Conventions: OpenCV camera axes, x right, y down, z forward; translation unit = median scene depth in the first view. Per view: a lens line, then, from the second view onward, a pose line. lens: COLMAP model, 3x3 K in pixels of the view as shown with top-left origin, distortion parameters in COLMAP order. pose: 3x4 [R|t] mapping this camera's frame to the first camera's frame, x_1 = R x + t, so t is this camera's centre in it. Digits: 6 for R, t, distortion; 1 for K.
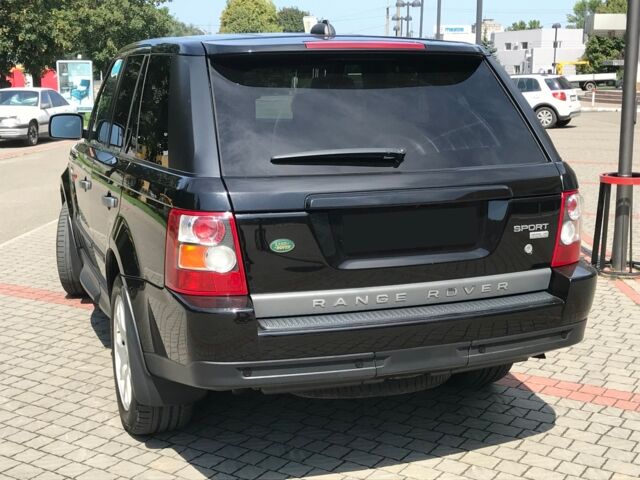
lens RADIAL K [[891.7, 0, 311.5], [0, 891.7, 238.6], [0, 0, 1]] dist [0.196974, -0.726598]
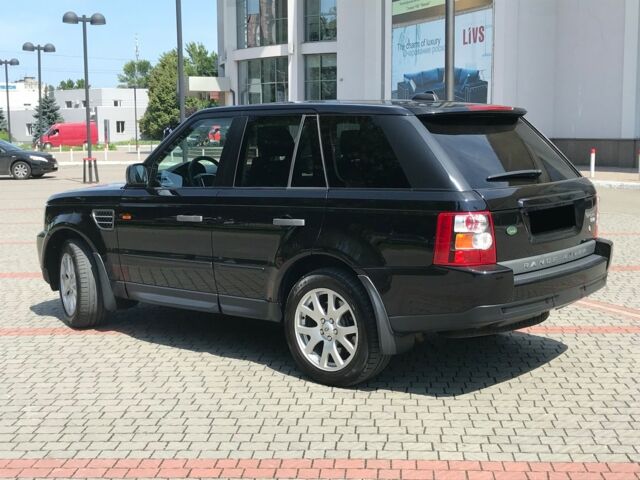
lens RADIAL K [[891.7, 0, 311.5], [0, 891.7, 238.6], [0, 0, 1]] dist [0.196974, -0.726598]
pose [[0.880421, -0.068309, 0.469246, -0.993646], [0.097371, 0.994526, -0.037917, 0.043761], [-0.464087, 0.079074, 0.882253, -0.234804]]
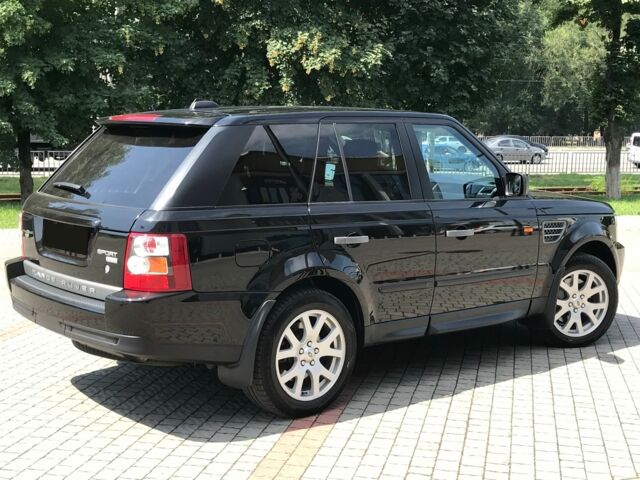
lens RADIAL K [[891.7, 0, 311.5], [0, 891.7, 238.6], [0, 0, 1]] dist [0.196974, -0.726598]
pose [[0.335311, 0.121077, -0.934295, 1.582606], [-0.183963, 0.981032, 0.061111, -0.169750], [0.923972, 0.151384, 0.351224, 0.797306]]
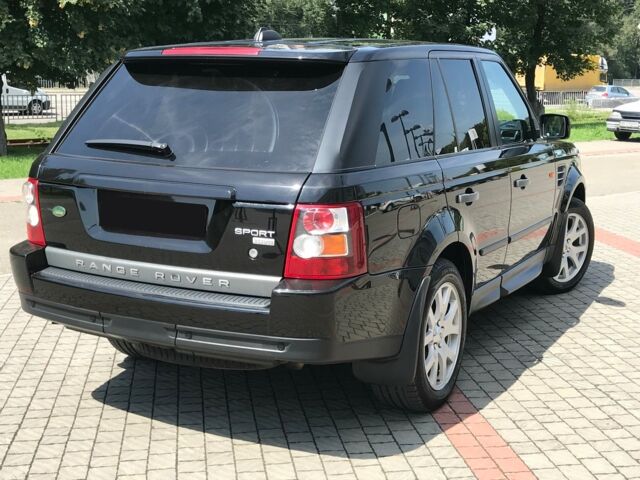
lens RADIAL K [[891.7, 0, 311.5], [0, 891.7, 238.6], [0, 0, 1]] dist [0.196974, -0.726598]
pose [[0.656524, 0.143658, -0.740499, 1.025681], [-0.147173, 0.987225, 0.061040, -0.076048], [0.739808, 0.068907, 0.669280, 0.366317]]
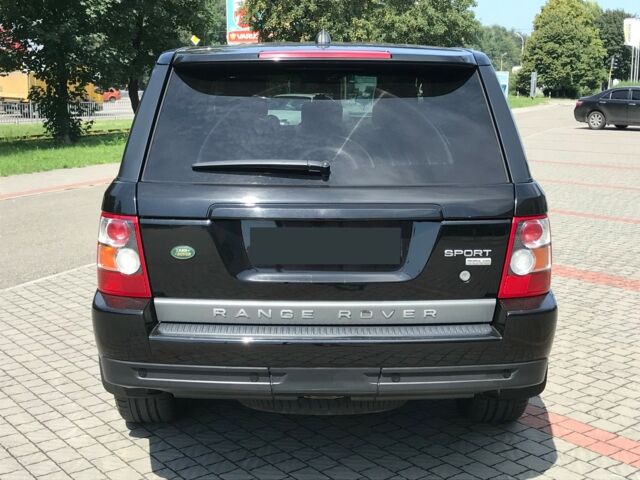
lens RADIAL K [[891.7, 0, 311.5], [0, 891.7, 238.6], [0, 0, 1]] dist [0.196974, -0.726598]
pose [[0.940527, 0.066866, -0.333074, 0.394054], [-0.068589, 0.997623, 0.006596, -0.021827], [0.332724, 0.016642, 0.942878, 0.079210]]
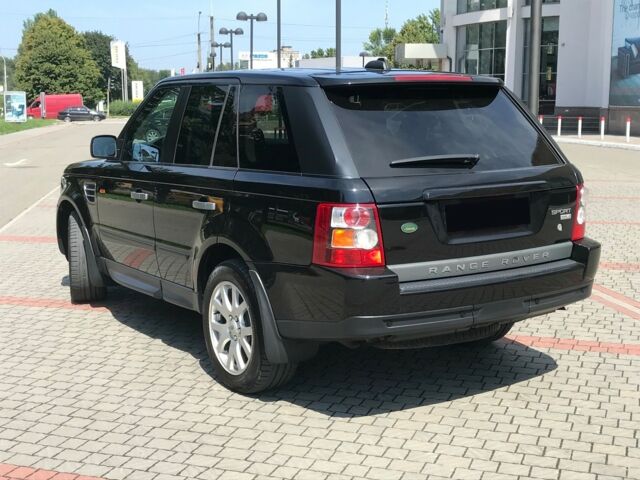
lens RADIAL K [[891.7, 0, 311.5], [0, 891.7, 238.6], [0, 0, 1]] dist [0.196974, -0.726598]
pose [[0.976241, -0.036543, 0.213583, -0.412382], [0.042256, 0.998859, -0.022243, 0.042653], [-0.212527, 0.030739, 0.976672, -0.246354]]
